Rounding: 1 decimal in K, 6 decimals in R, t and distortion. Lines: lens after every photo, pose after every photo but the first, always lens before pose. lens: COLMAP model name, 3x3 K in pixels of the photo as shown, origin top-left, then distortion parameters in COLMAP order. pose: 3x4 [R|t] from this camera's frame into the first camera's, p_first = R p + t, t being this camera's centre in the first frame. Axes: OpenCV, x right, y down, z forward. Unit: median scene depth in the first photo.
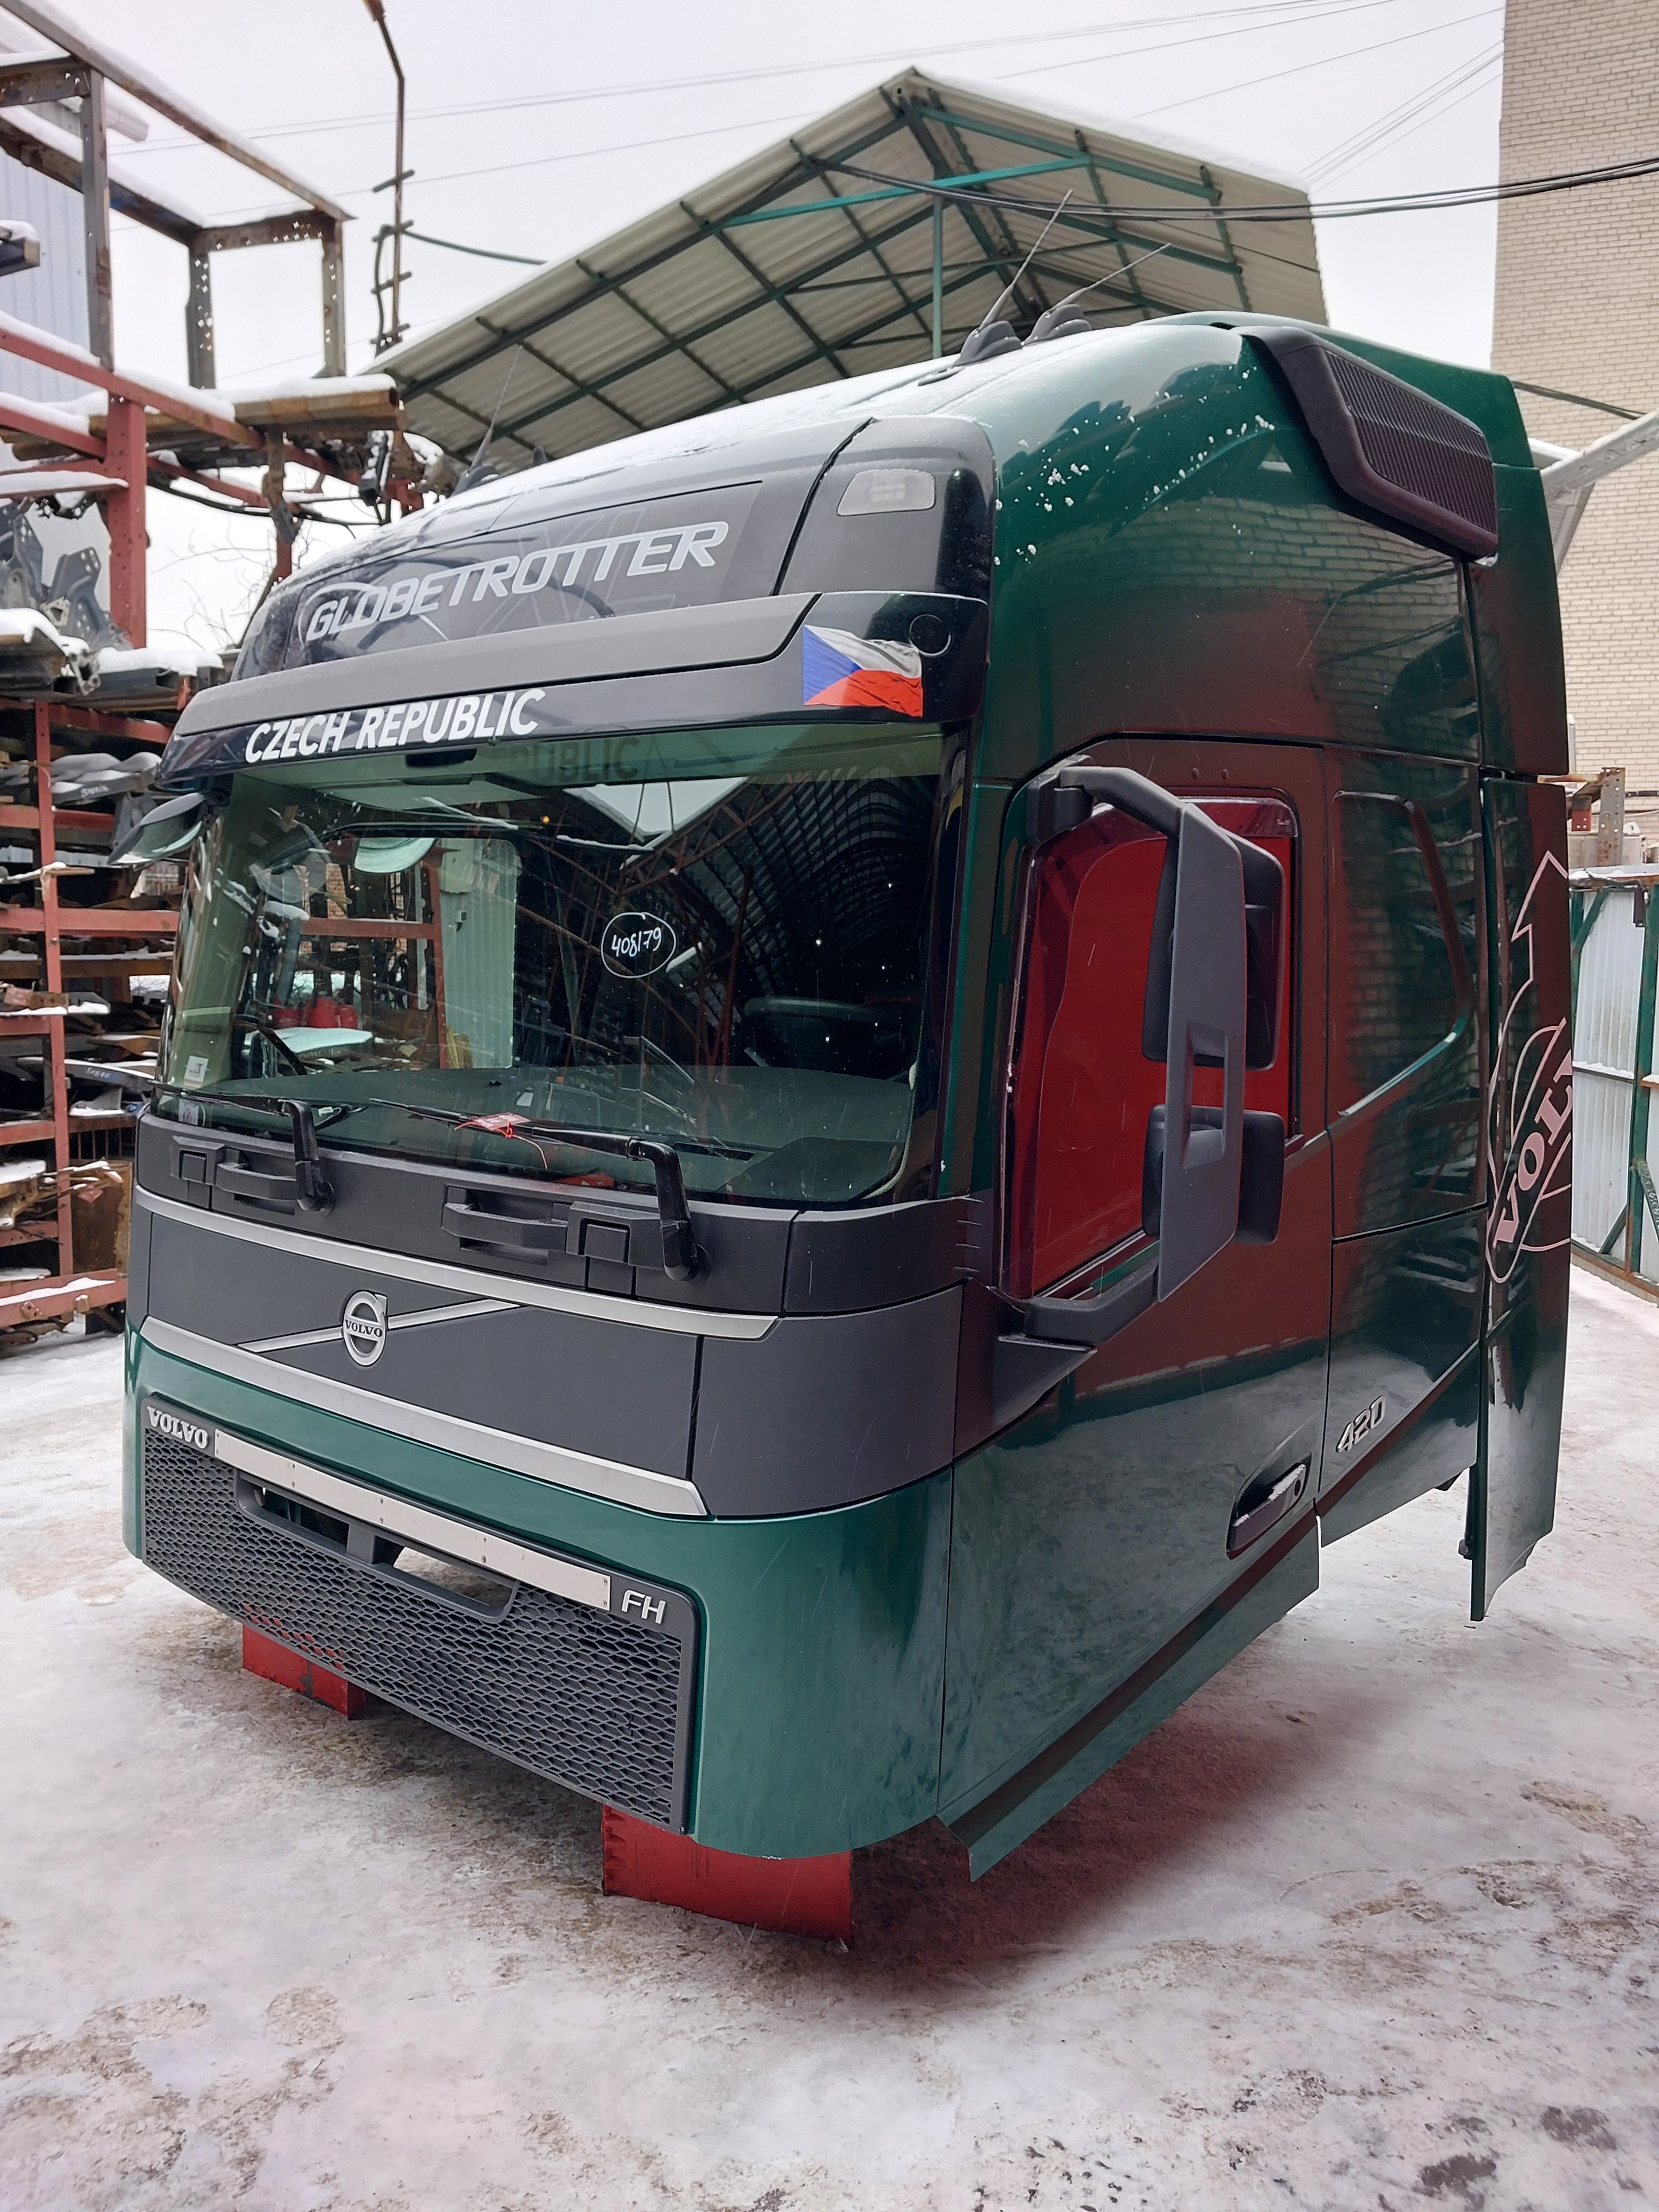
lens RADIAL K [[1739.2, 0, 878.6], [0, 1739.2, 1108.2], [0, 0, 1]] dist [0.010072, -0.006950]
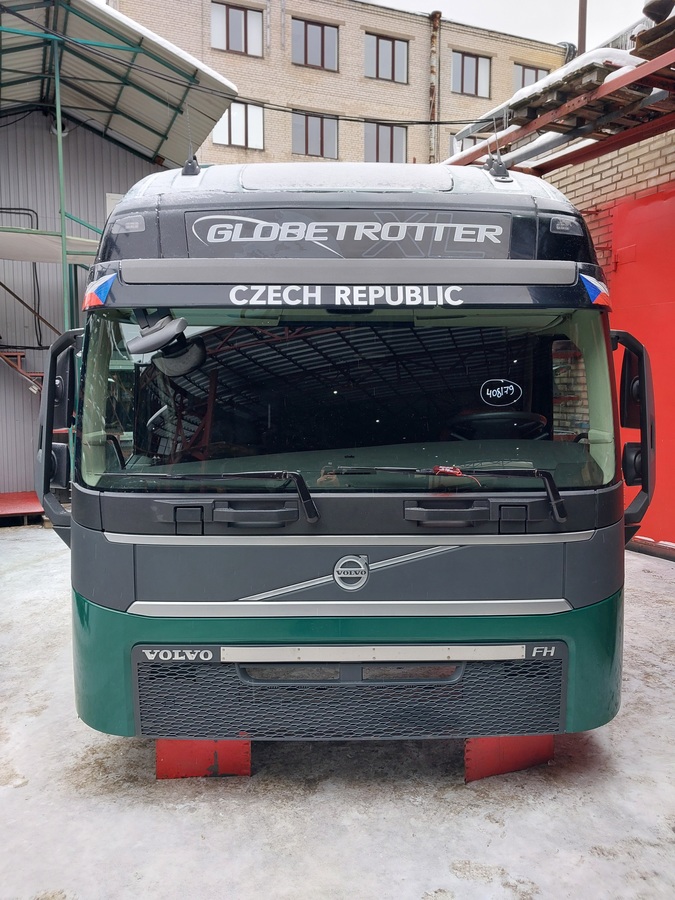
lens RADIAL K [[693.7, 0, 346.8], [0, 693.7, 449.0], [0, 0, 1]] dist [0.069295, -0.100713]
pose [[0.741721, -0.075490, 0.666447, -0.899360], [0.077364, 0.996643, 0.026790, -0.052326], [-0.666232, 0.031688, 0.745071, 0.370422]]
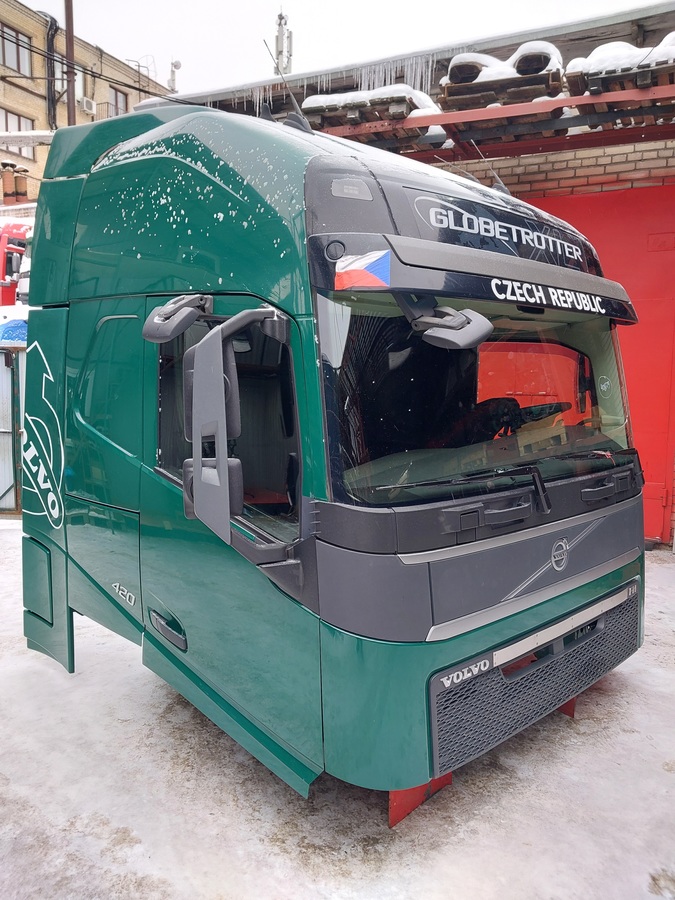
lens RADIAL K [[702.5, 0, 337.4], [0, 702.5, 446.5], [0, 0, 1]] dist [0.019272, -0.008151]
pose [[0.089933, -0.112683, 0.989553, -1.294364], [0.094083, 0.990097, 0.104195, -0.149978], [-0.991494, 0.083729, 0.099644, 1.239331]]
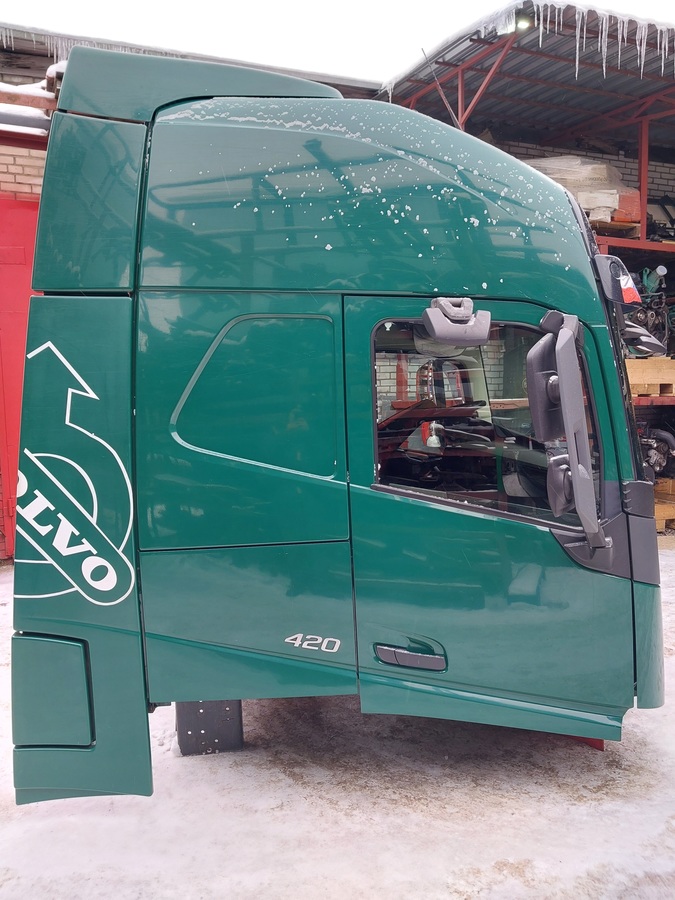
lens RADIAL K [[698.8, 0, 333.5], [0, 698.8, 444.1], [0, 0, 1]] dist [0.073871, -0.114559]
pose [[-0.672157, -0.060979, 0.737893, -0.954583], [0.089247, 0.982664, 0.162503, -0.241664], [-0.735010, 0.175082, -0.655062, 2.211133]]
